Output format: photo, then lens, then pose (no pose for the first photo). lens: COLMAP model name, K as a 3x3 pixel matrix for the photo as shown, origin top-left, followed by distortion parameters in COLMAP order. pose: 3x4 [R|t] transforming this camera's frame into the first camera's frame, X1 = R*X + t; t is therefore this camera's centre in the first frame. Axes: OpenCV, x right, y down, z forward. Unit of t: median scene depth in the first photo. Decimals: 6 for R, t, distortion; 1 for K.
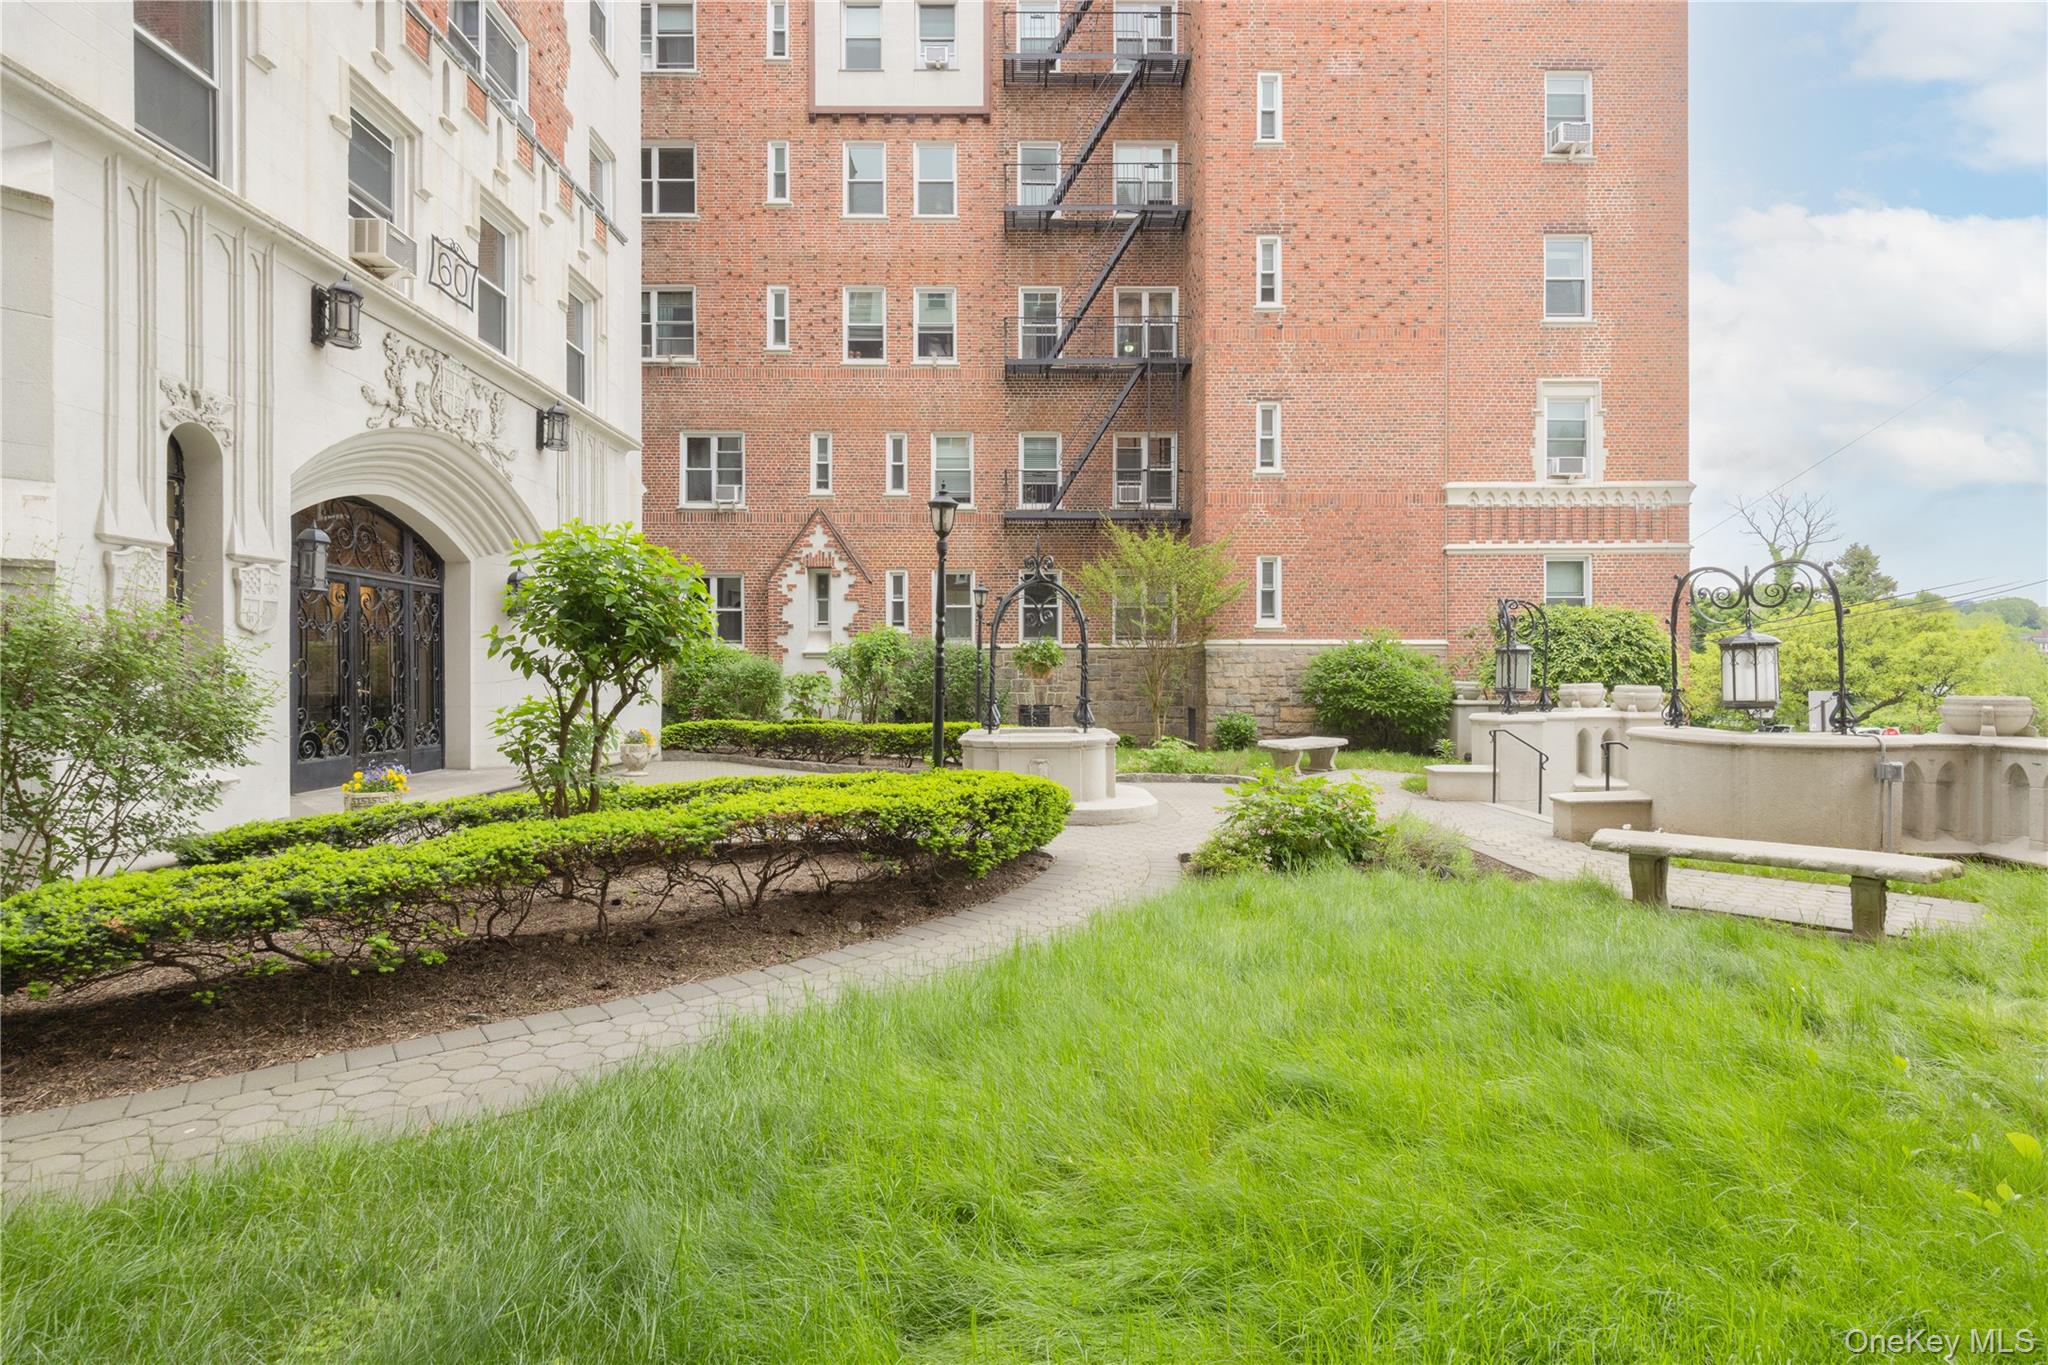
lens RADIAL K [[963.9, 0, 1029.1], [0, 963.9, 678.2], [0, 0, 1]] dist [0.006409, -0.009850]
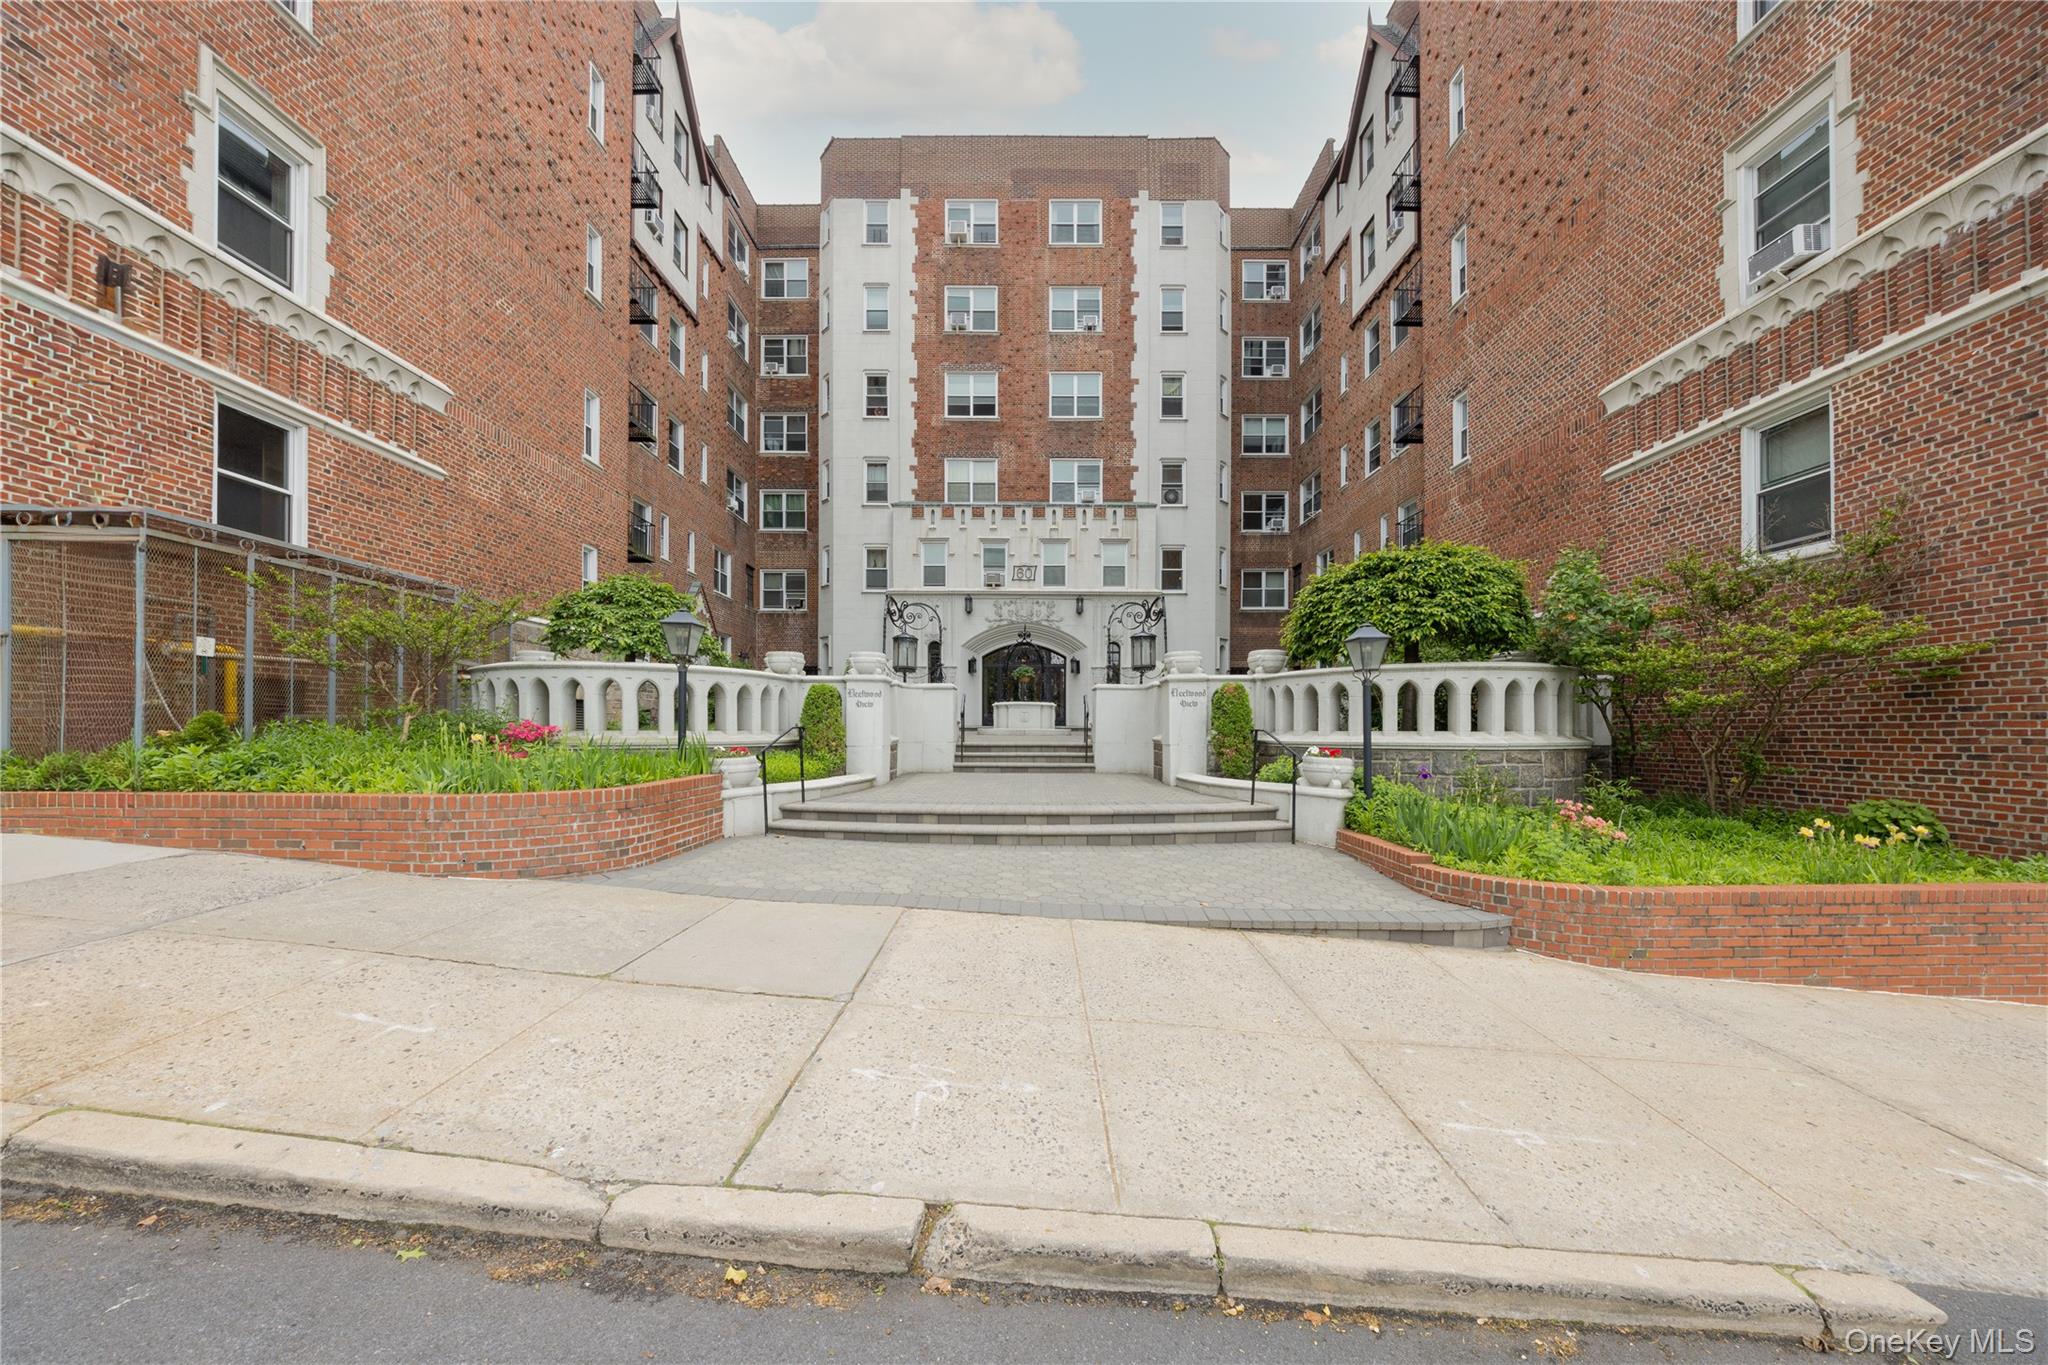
lens RADIAL K [[689.5, 0, 1031.8], [0, 689.5, 737.0], [0, 0, 1]] dist [-0.000627, -0.000111]
pose [[0.005923, 0.008429, -0.999947, 0.966722], [-0.005308, 0.999951, 0.008398, 0.067869], [0.999968, 0.005258, 0.005967, 0.546989]]
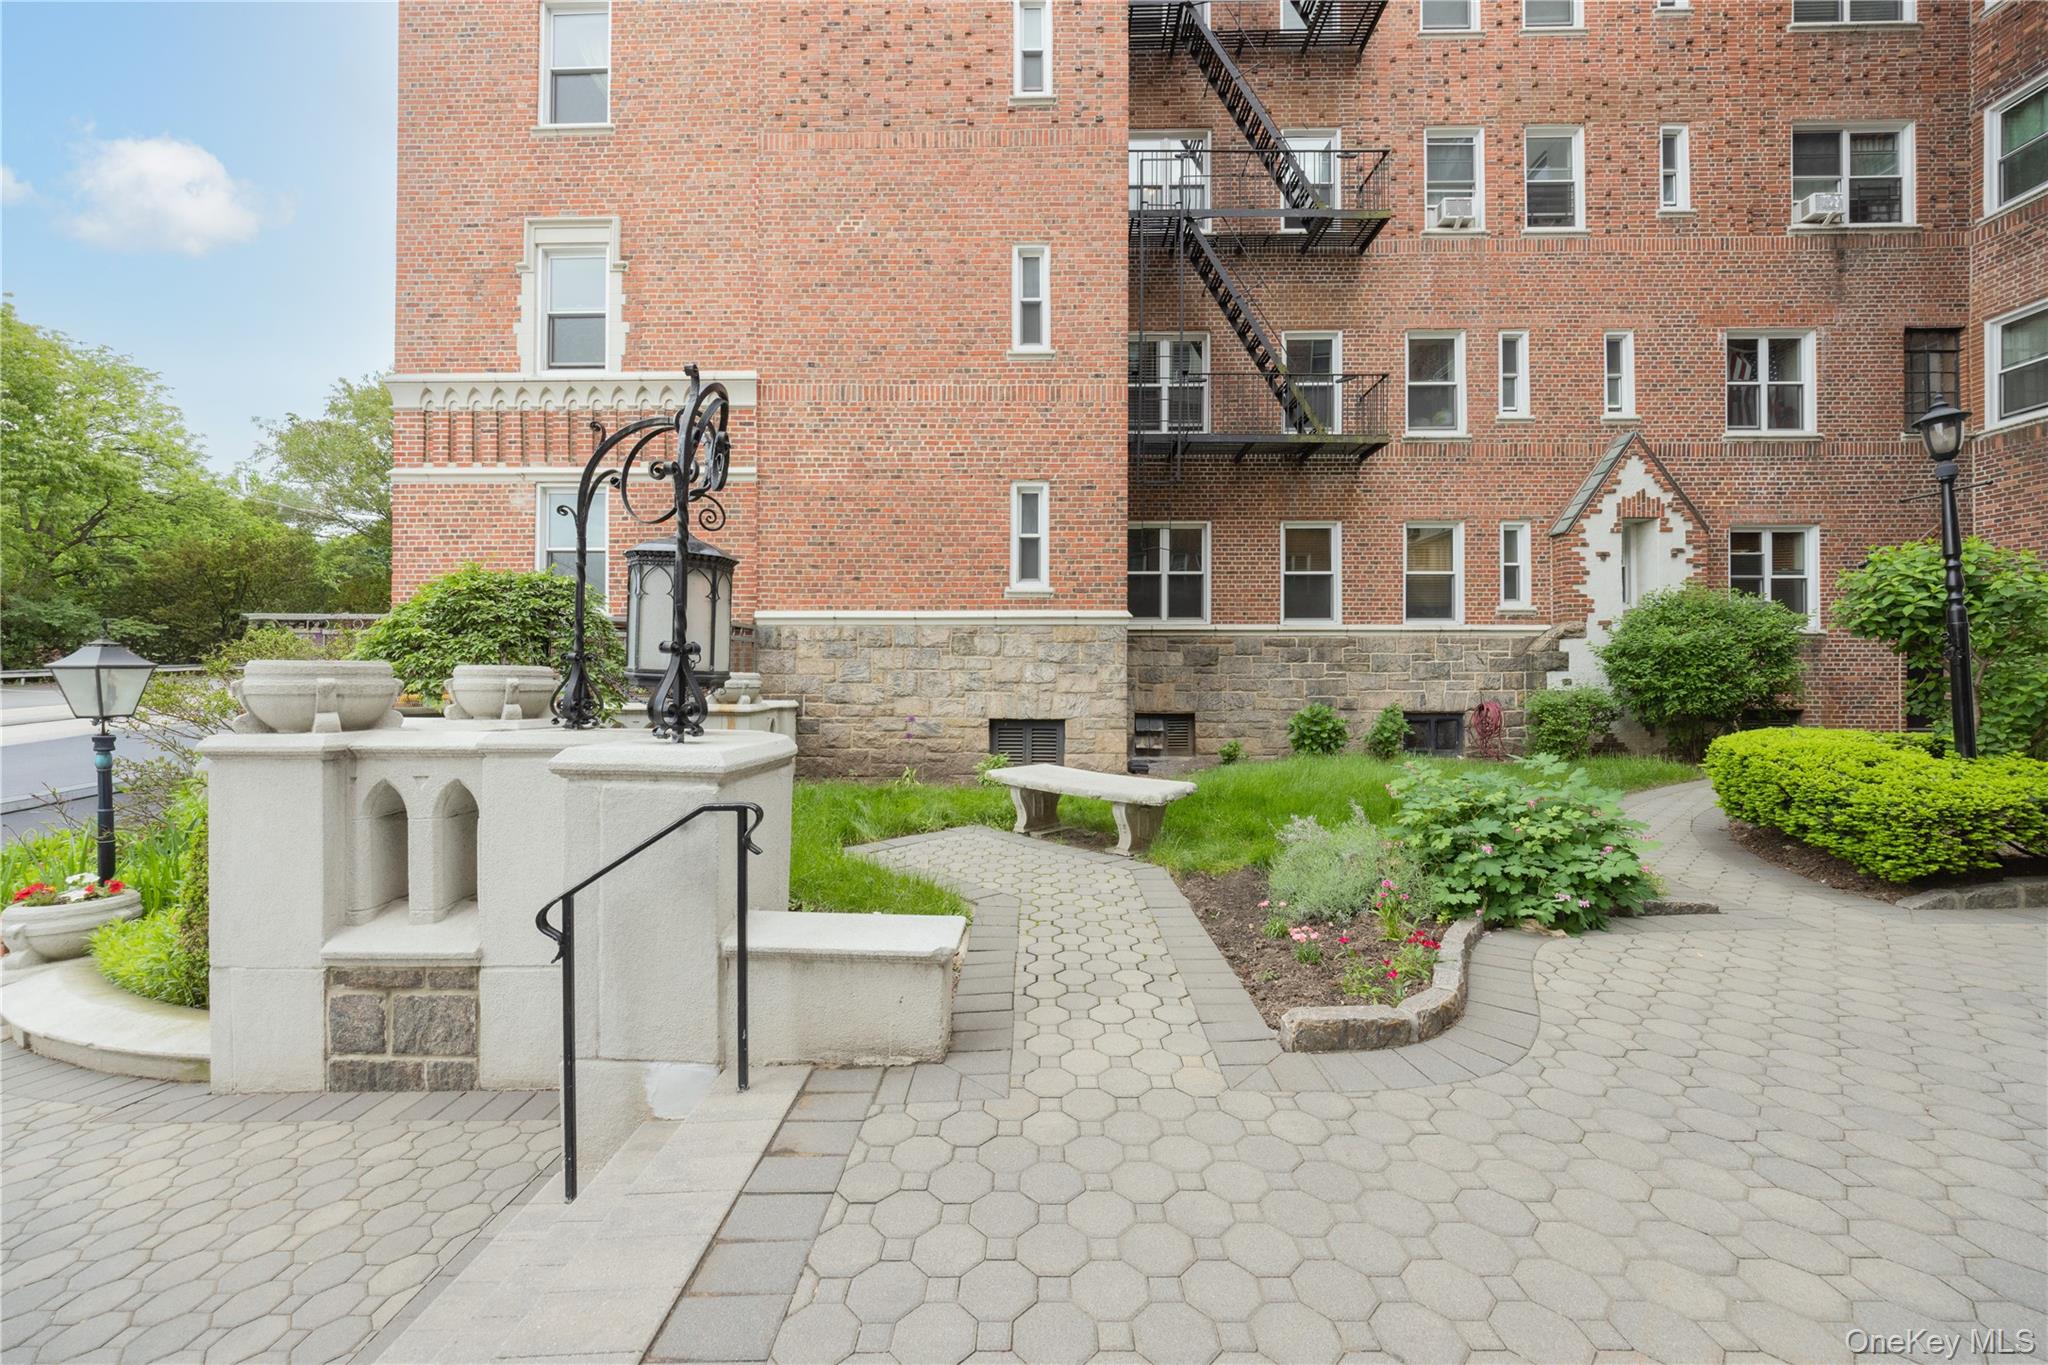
lens RADIAL K [[774.6, 0, 1023.4], [0, 774.6, 675.7], [0, 0, 1]] dist [-0.003300, 0.000062]
pose [[-0.999660, 0.001401, 0.026029, 0.241108], [0.001279, 0.999988, -0.004702, 0.010197], [-0.026035, -0.004667, -0.999650, 0.610648]]
